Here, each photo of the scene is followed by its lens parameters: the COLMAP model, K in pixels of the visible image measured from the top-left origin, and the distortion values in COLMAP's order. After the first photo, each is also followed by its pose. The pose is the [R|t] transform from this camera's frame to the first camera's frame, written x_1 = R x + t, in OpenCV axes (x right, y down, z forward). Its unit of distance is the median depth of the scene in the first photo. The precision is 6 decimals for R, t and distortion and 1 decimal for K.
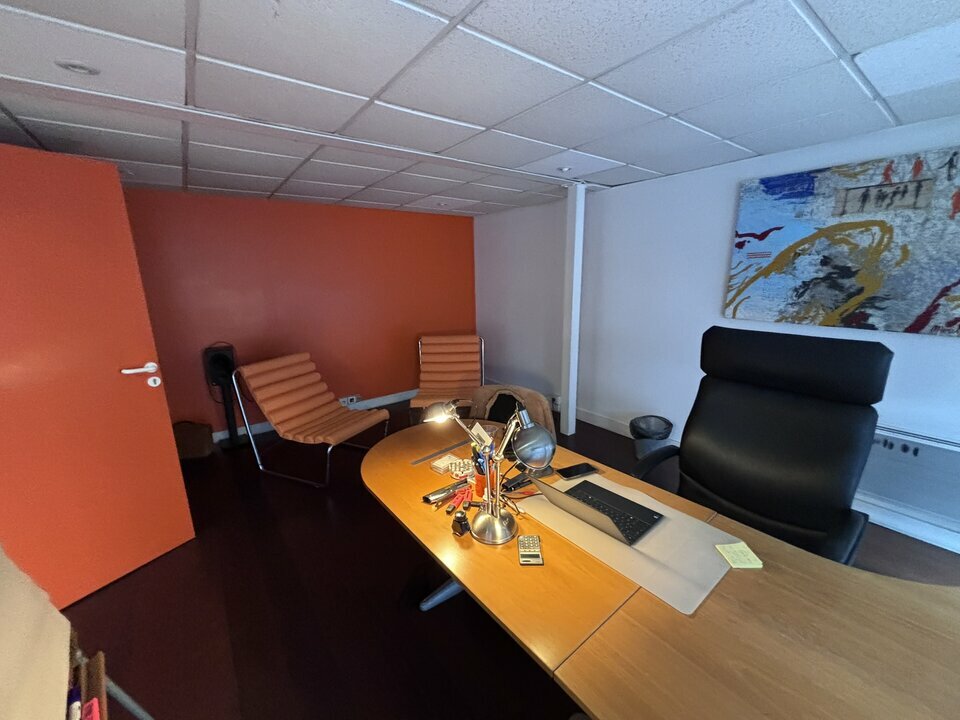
lens RADIAL K [[391.2, 0, 480.0], [0, 391.2, 360.0], [0, 0, 1]] dist [0.001186, 0.000558]
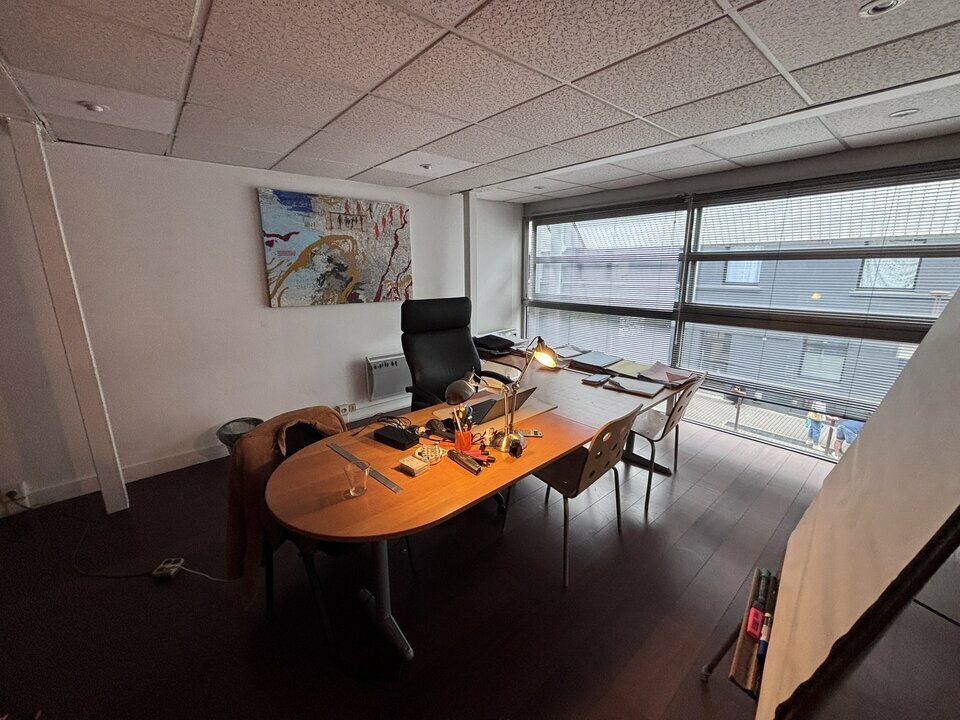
lens RADIAL K [[391.2, 0, 480.0], [0, 391.2, 360.0], [0, 0, 1]] dist [0.001186, 0.000558]
pose [[-0.061237, -0.213929, 0.974928, -0.664158], [0.224767, 0.948717, 0.222296, -0.097592], [-0.972486, 0.232744, -0.010012, 0.562783]]
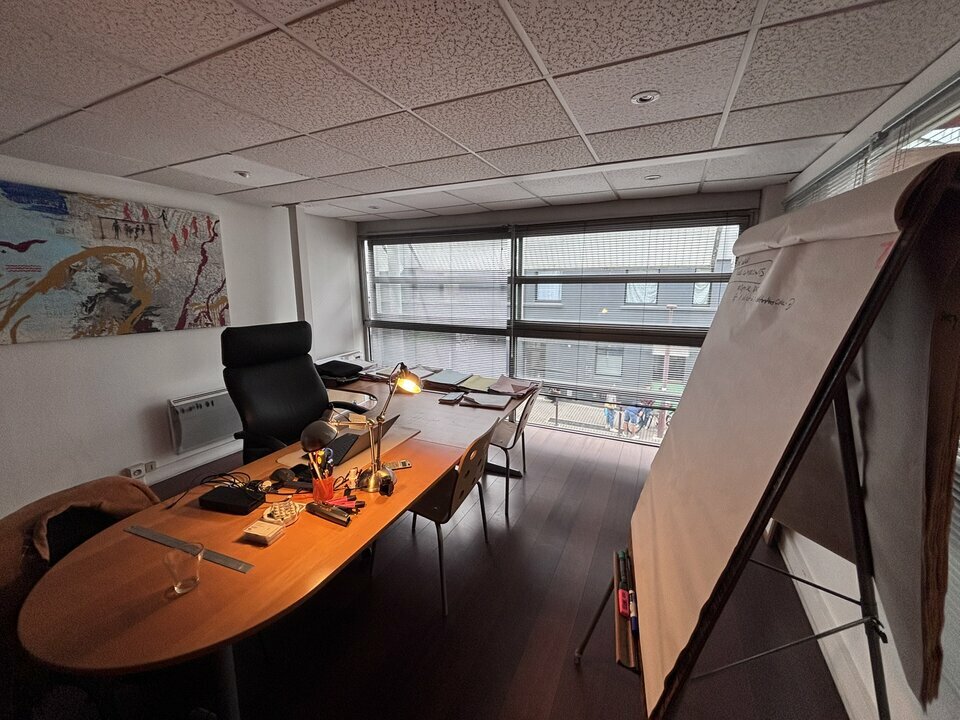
lens RADIAL K [[390.3, 0, 483.0], [0, 390.3, 358.9], [0, 0, 1]] dist [-0.002795, 0.000241]
pose [[-0.461788, -0.147542, 0.874633, -0.628538], [0.201831, 0.942723, 0.265591, -0.112551], [-0.863722, 0.299175, -0.405560, 0.589369]]
